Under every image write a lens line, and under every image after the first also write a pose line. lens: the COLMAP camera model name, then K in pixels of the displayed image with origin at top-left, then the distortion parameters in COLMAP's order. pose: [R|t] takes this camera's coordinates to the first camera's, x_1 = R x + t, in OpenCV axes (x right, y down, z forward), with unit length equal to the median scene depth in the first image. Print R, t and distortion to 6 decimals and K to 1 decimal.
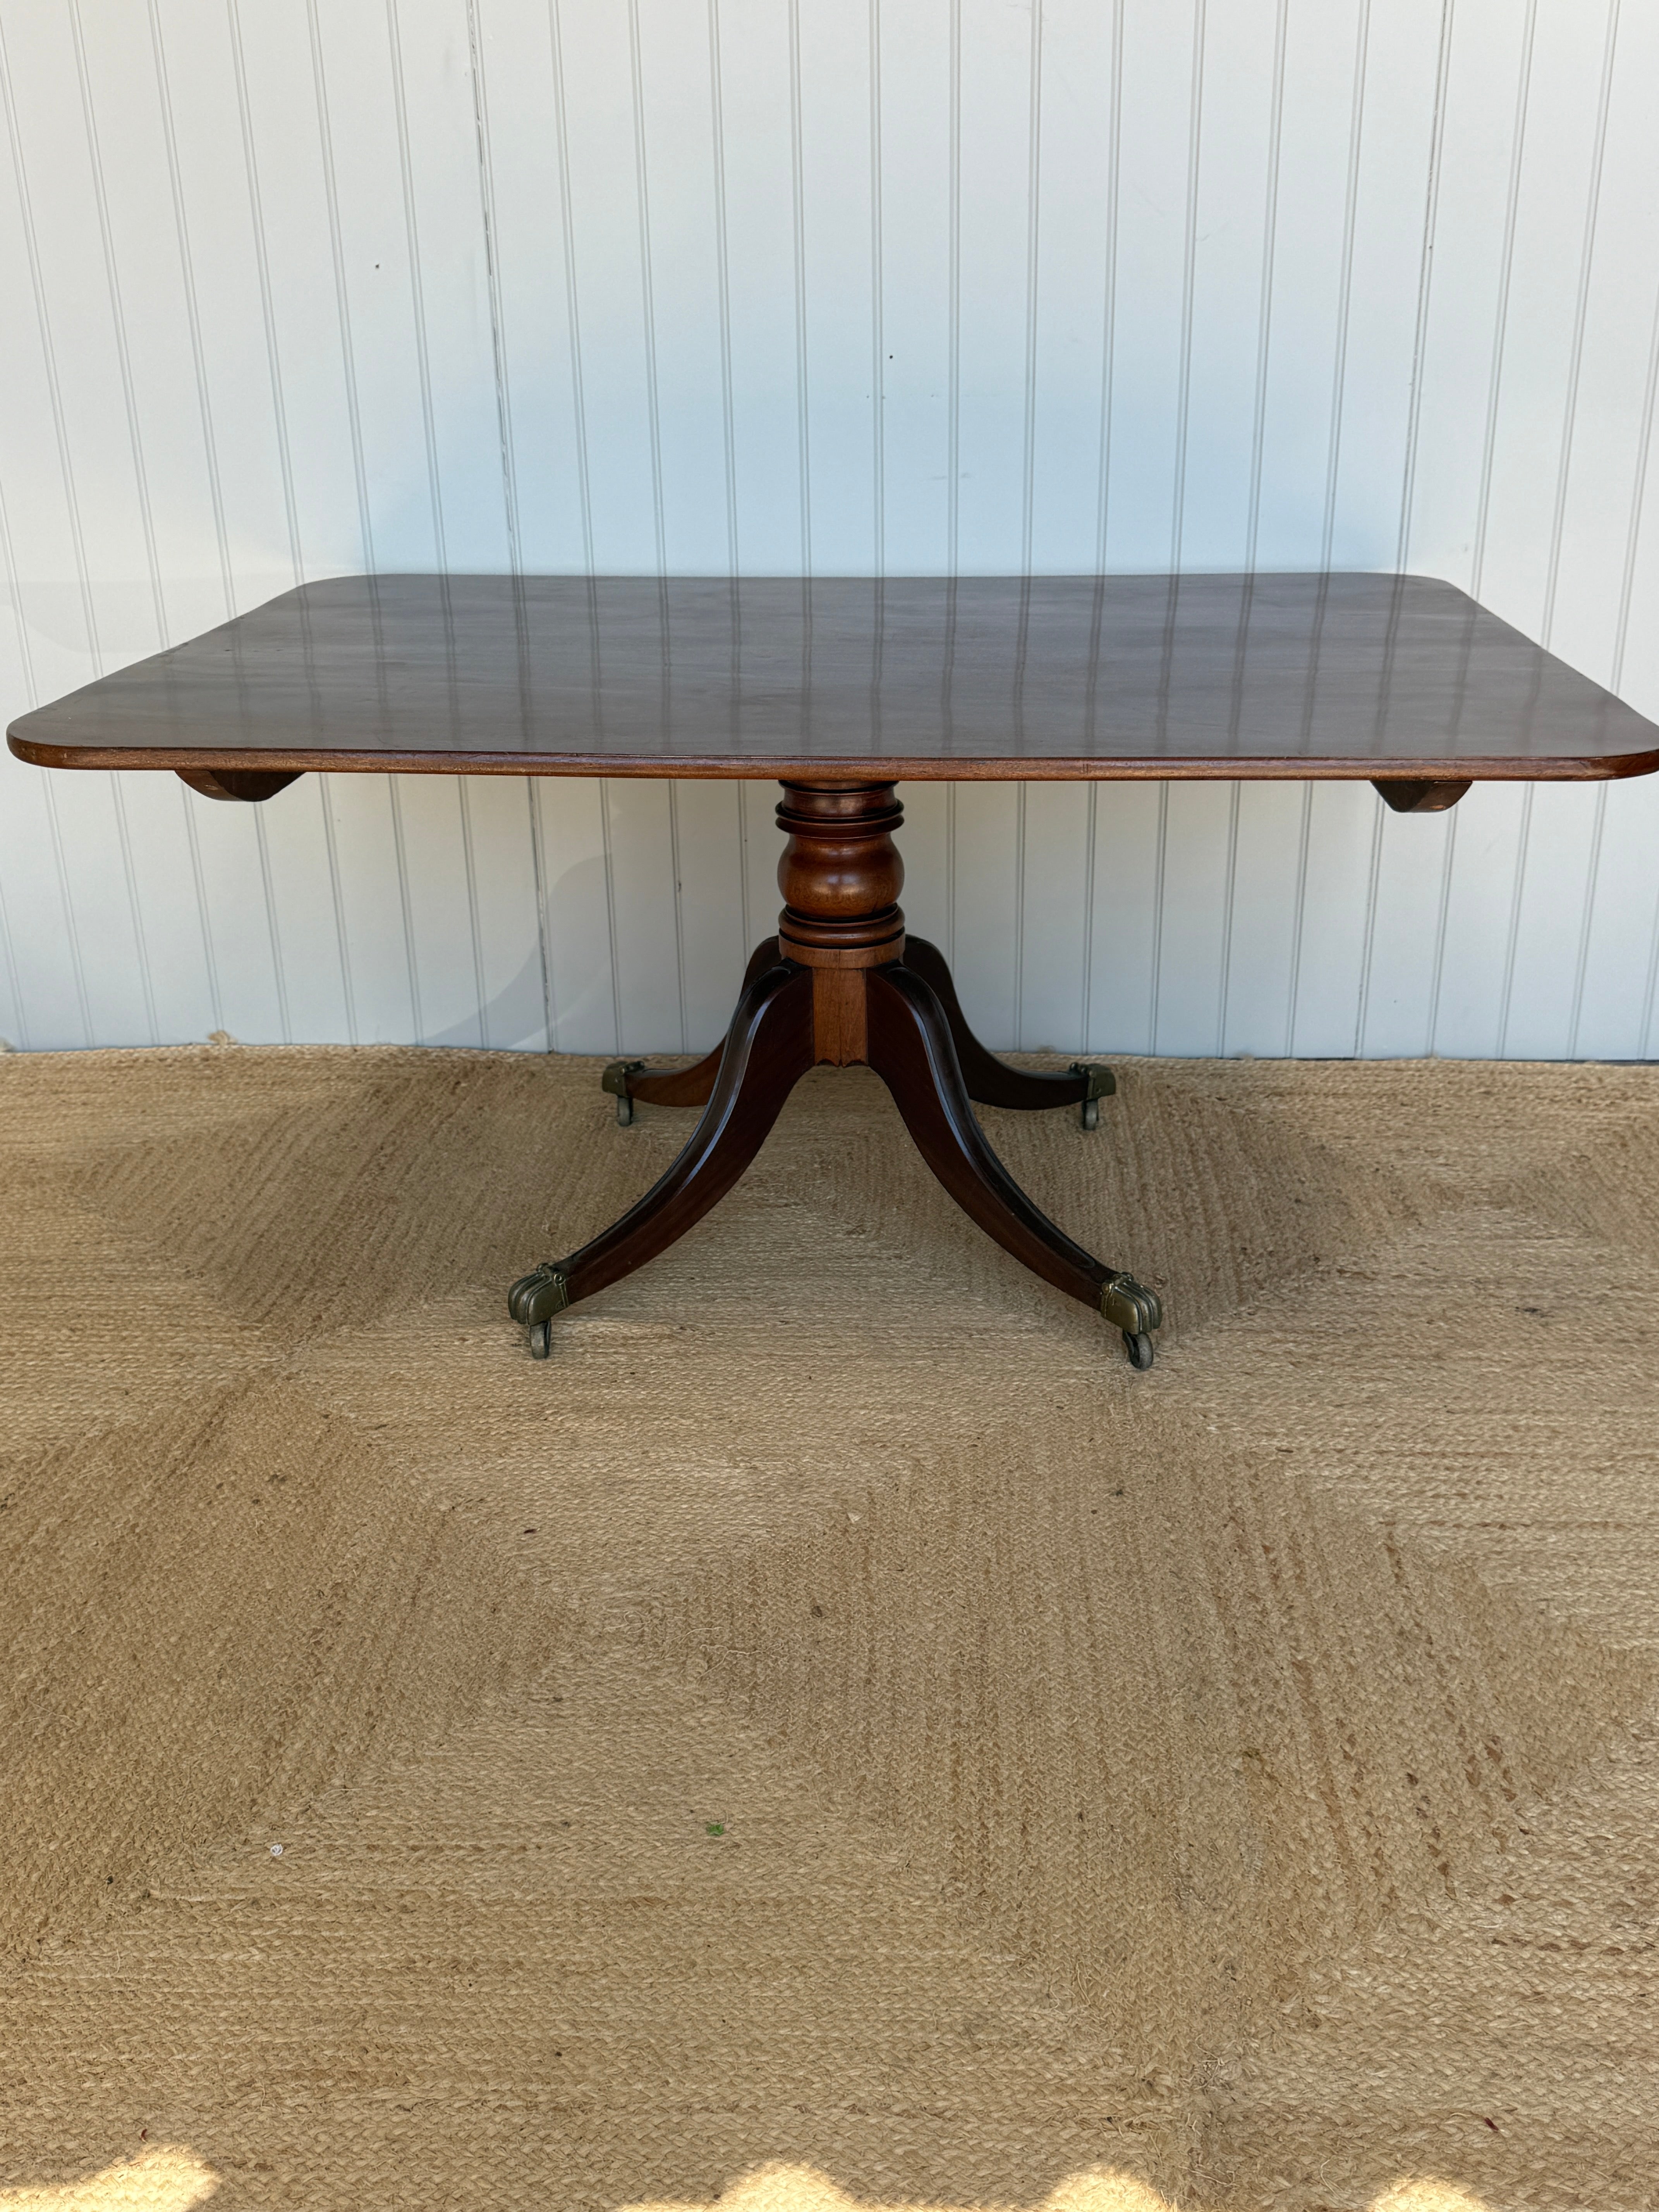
lens RADIAL K [[2002.1, 0, 831.6], [0, 2002.1, 1086.1], [0, 0, 1]] dist [0.062259, -0.097058]
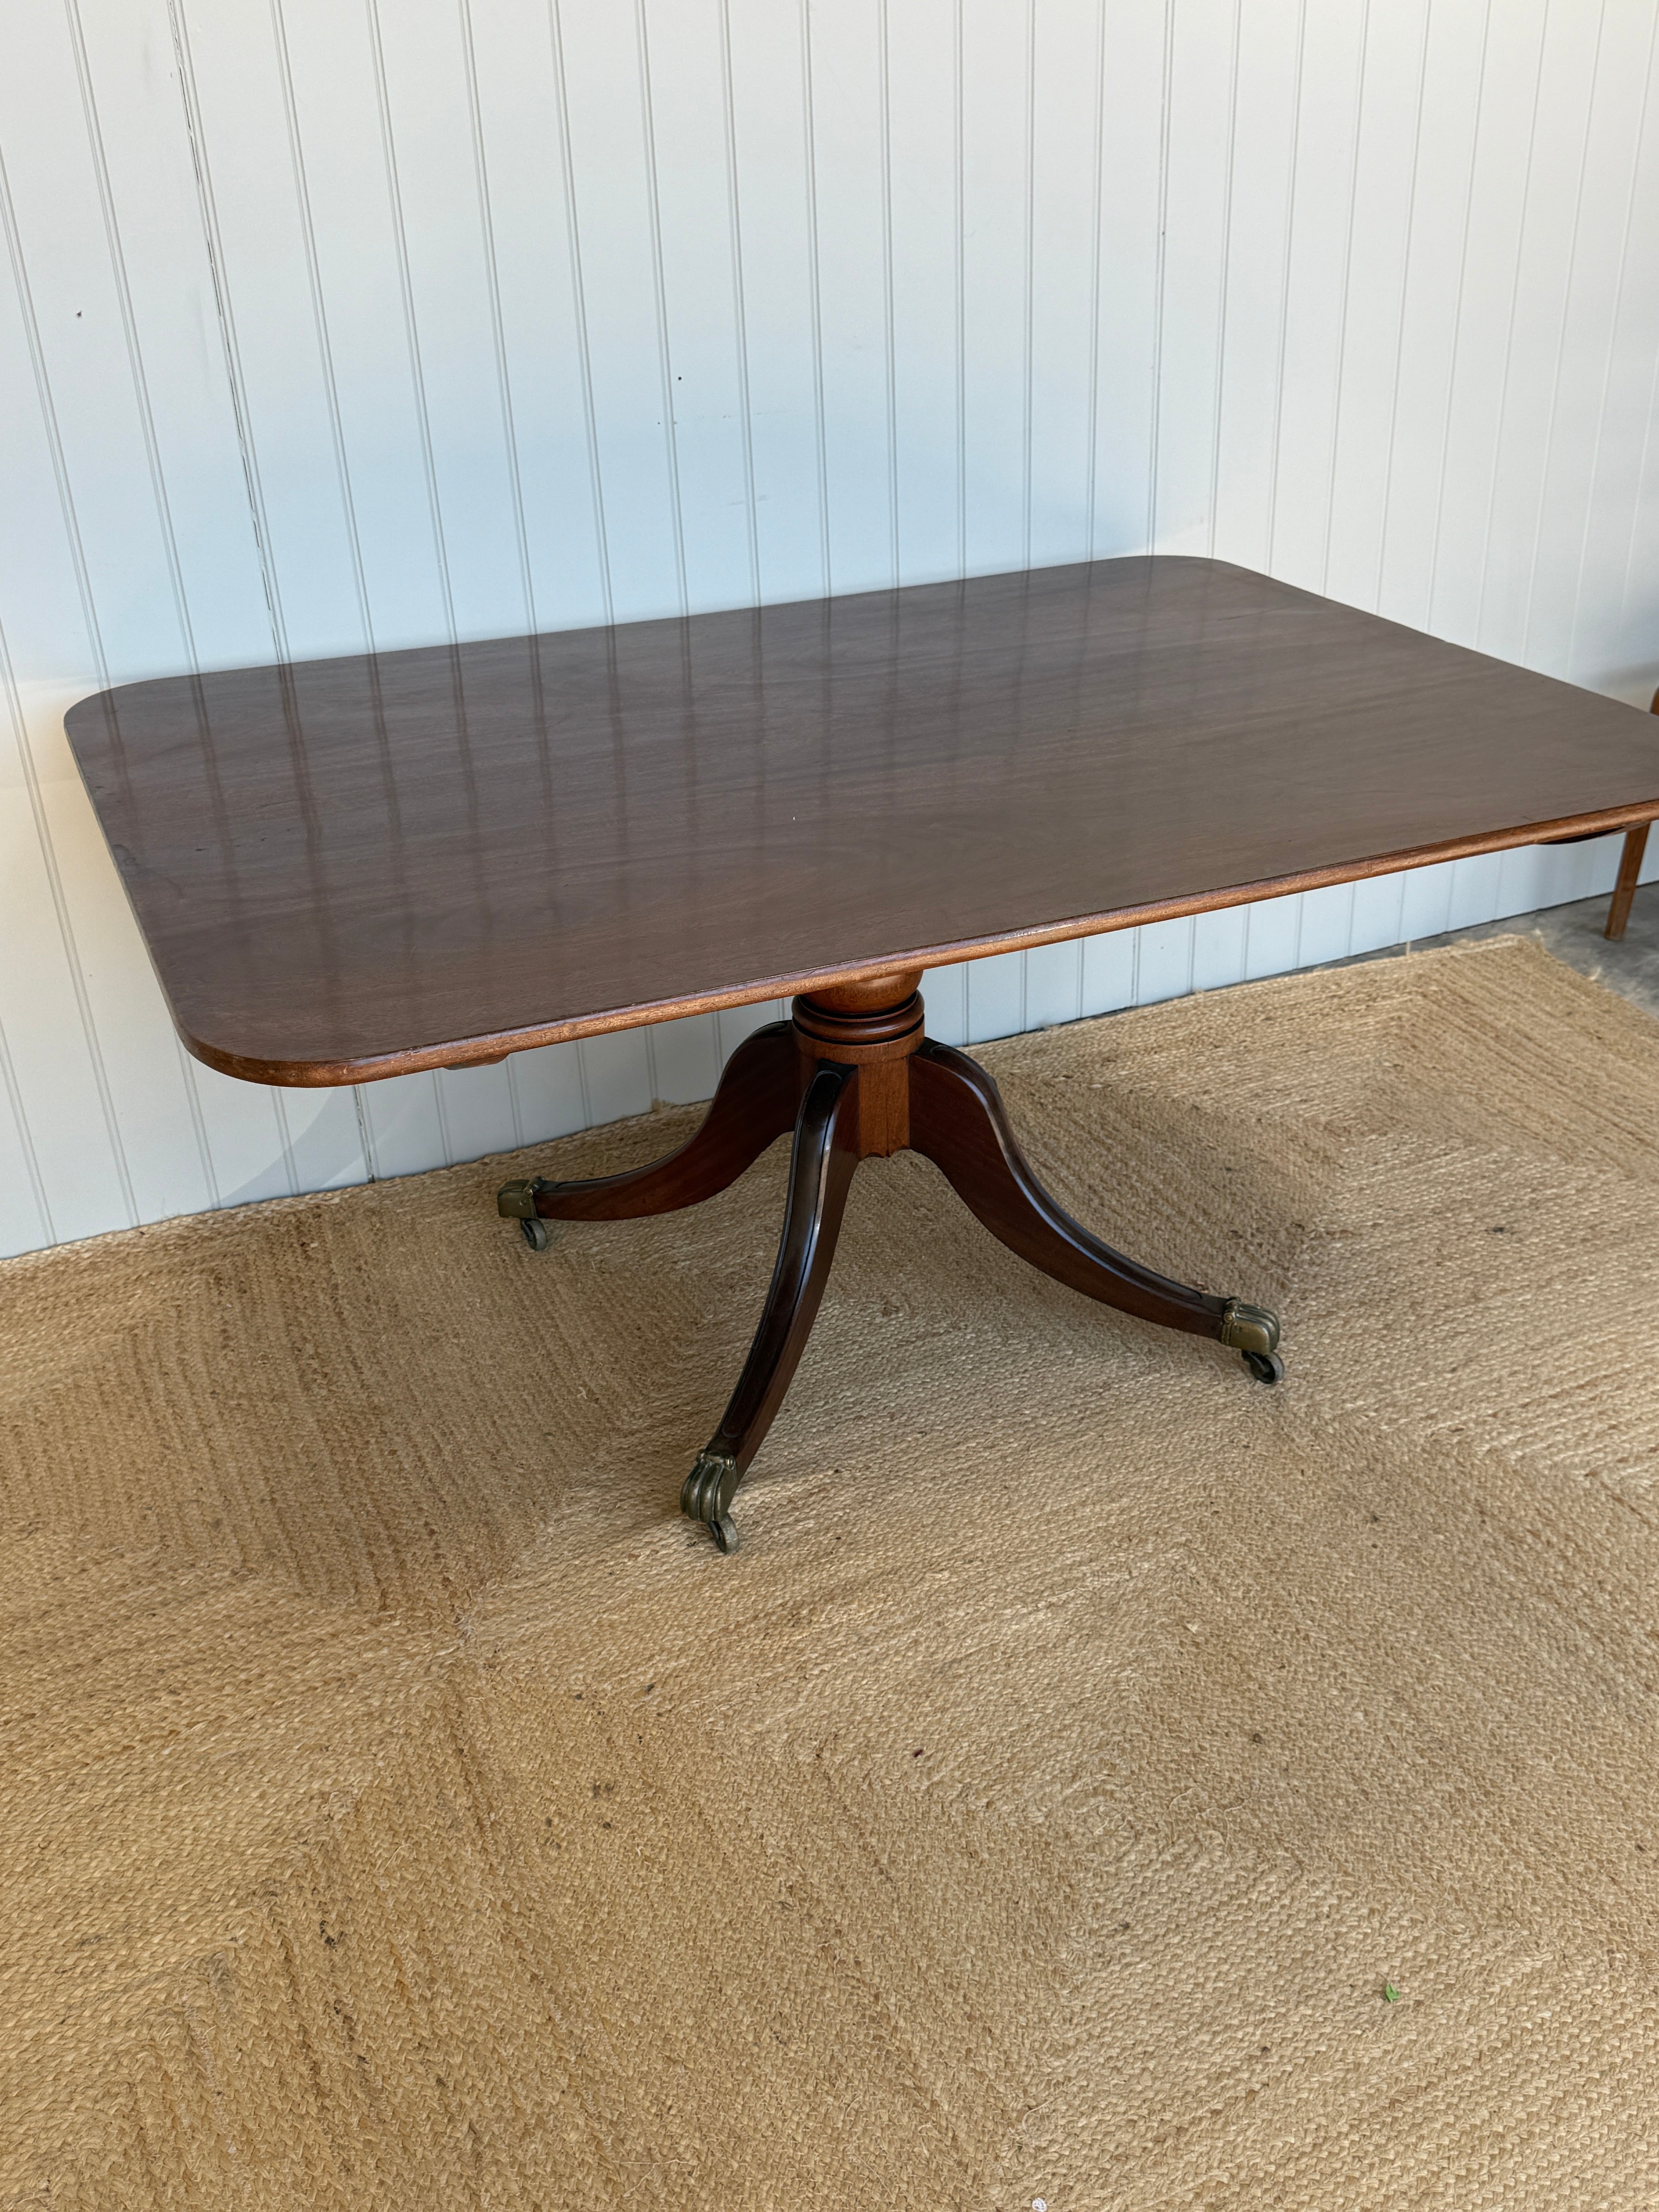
lens RADIAL K [[2002.1, 0, 820.9], [0, 2002.1, 1104.1], [0, 0, 1]] dist [0.062259, -0.097058]
pose [[0.887436, -0.223602, 0.403063, -0.461790], [0.186934, 0.973905, 0.128702, -0.187279], [-0.421323, -0.038869, 0.906077, 0.162181]]
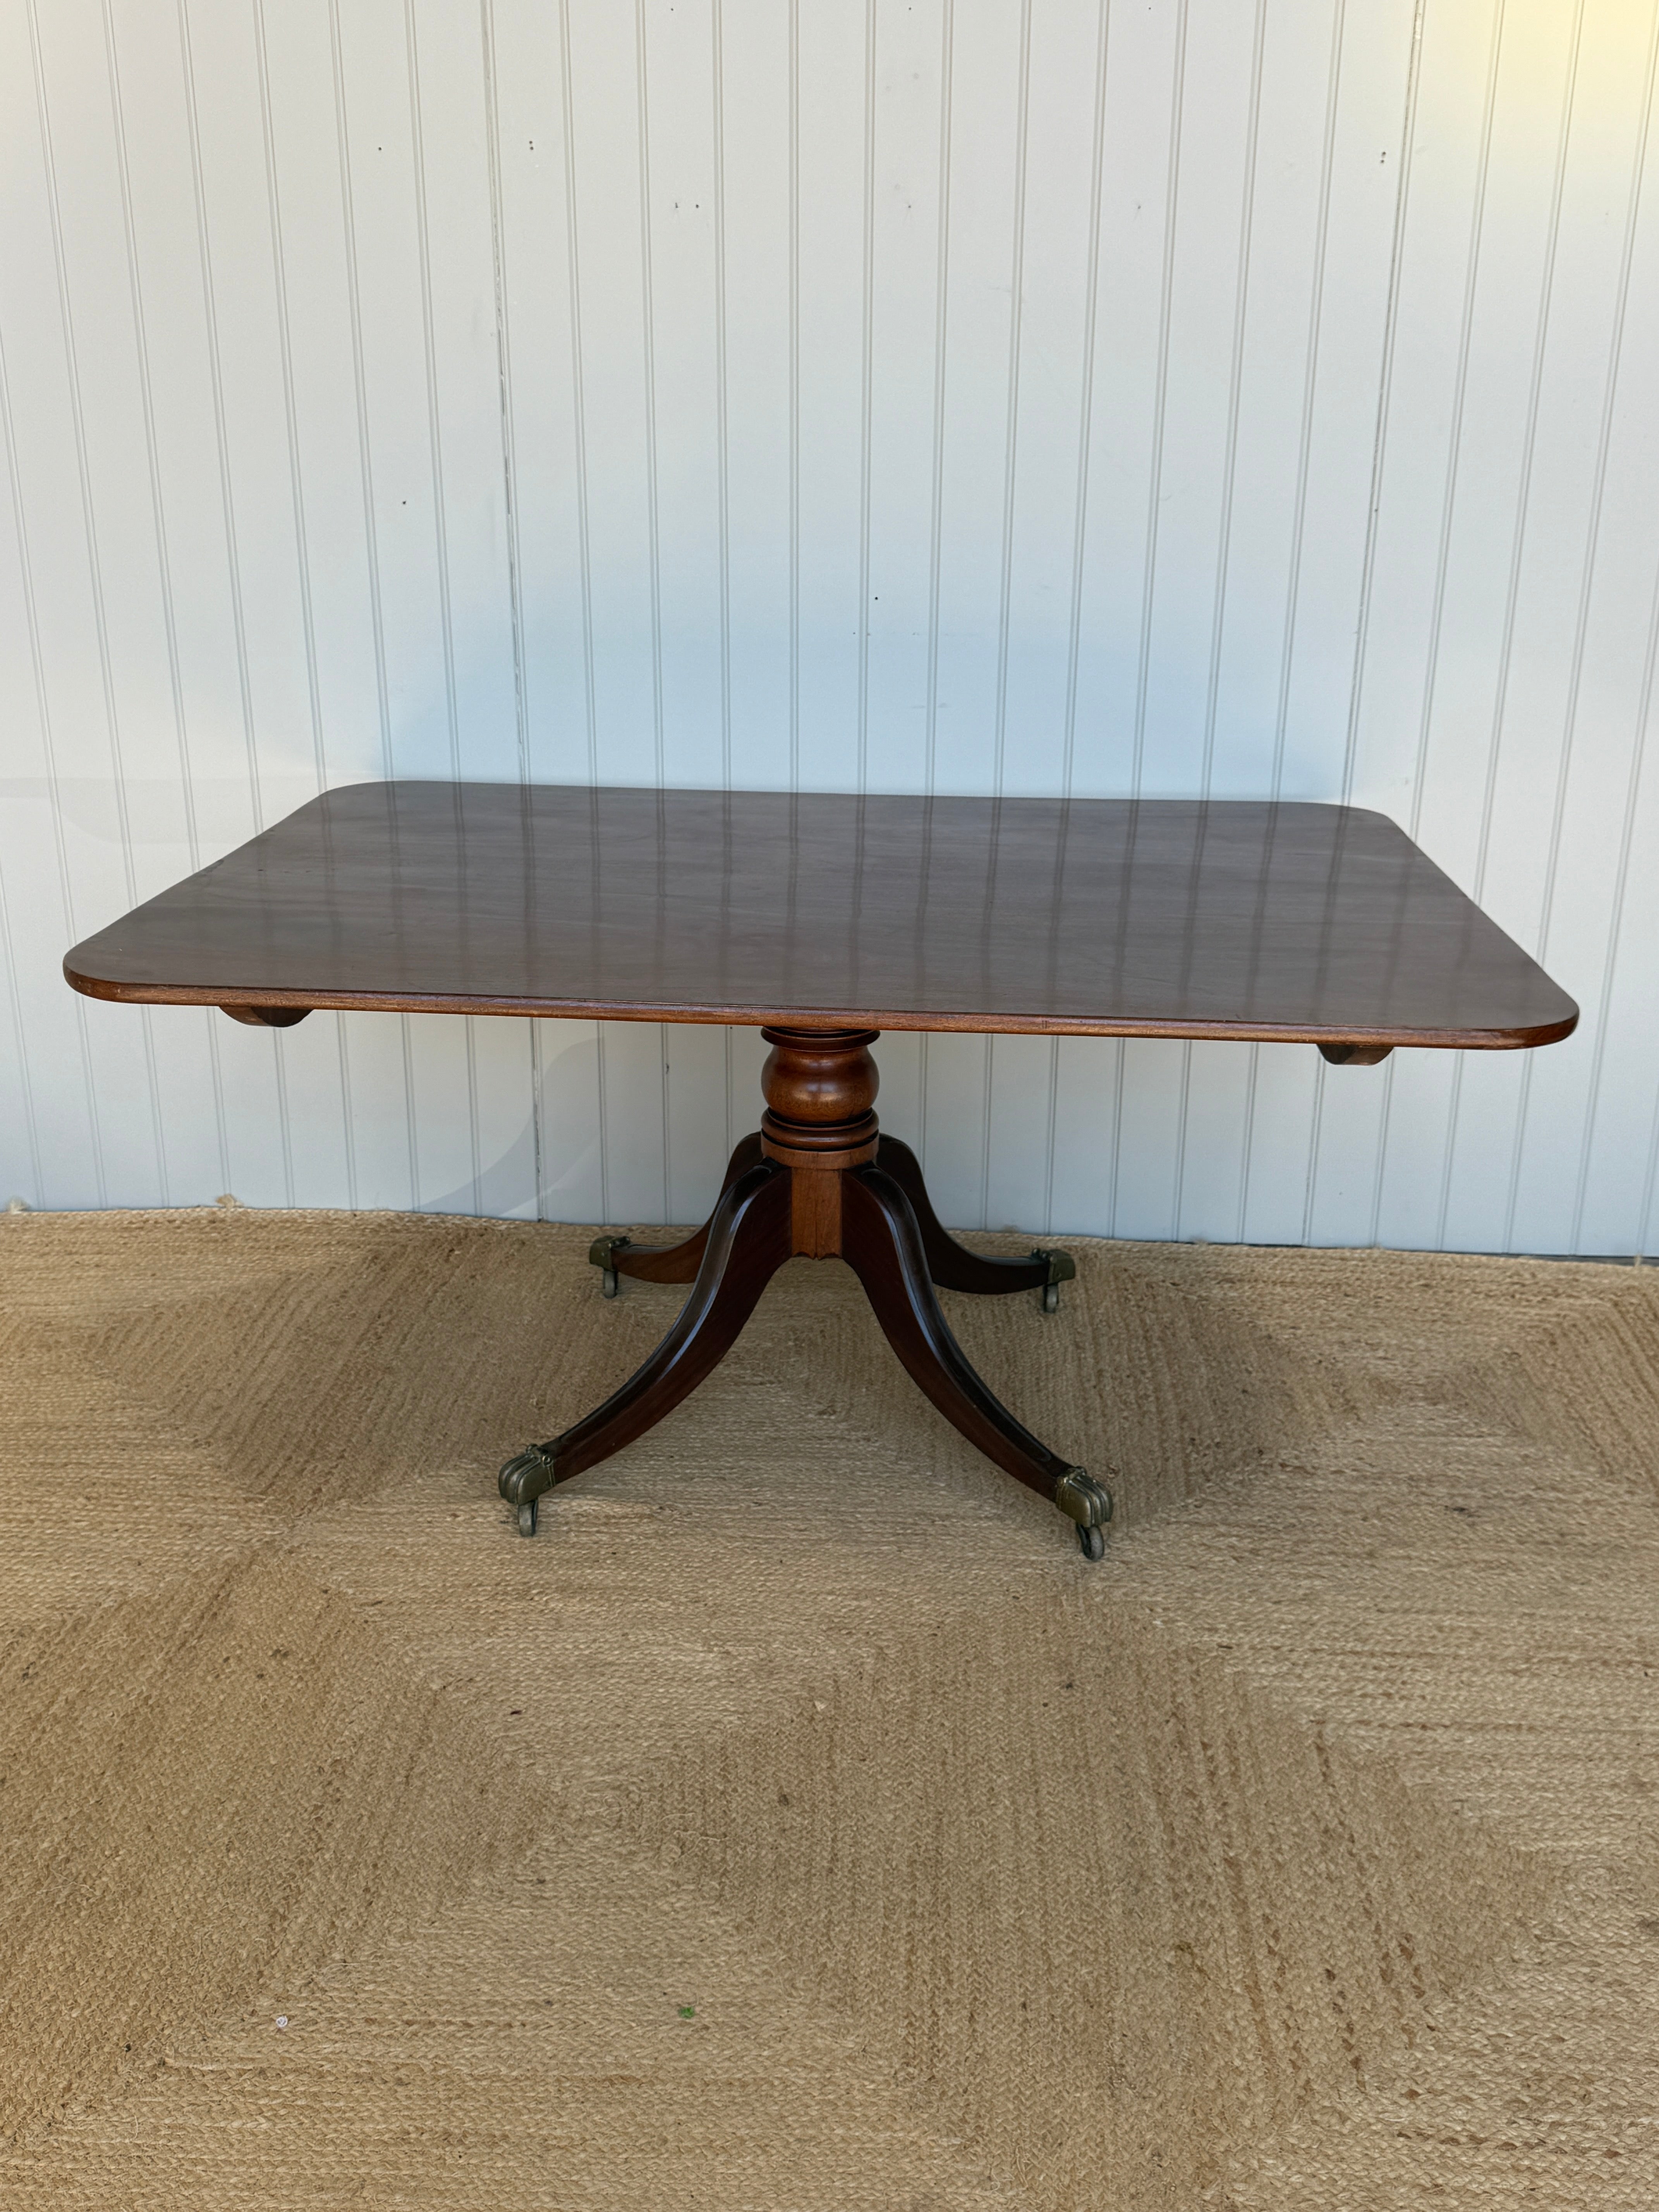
lens RADIAL K [[2002.1, 0, 811.8], [0, 2002.1, 1085.3], [0, 0, 1]] dist [0.062259, -0.097058]
pose [[0.999741, 0.022537, 0.003182, -0.003759], [-0.022342, 0.998414, -0.051675, -0.054583], [-0.004342, 0.051590, 0.998659, -0.081649]]
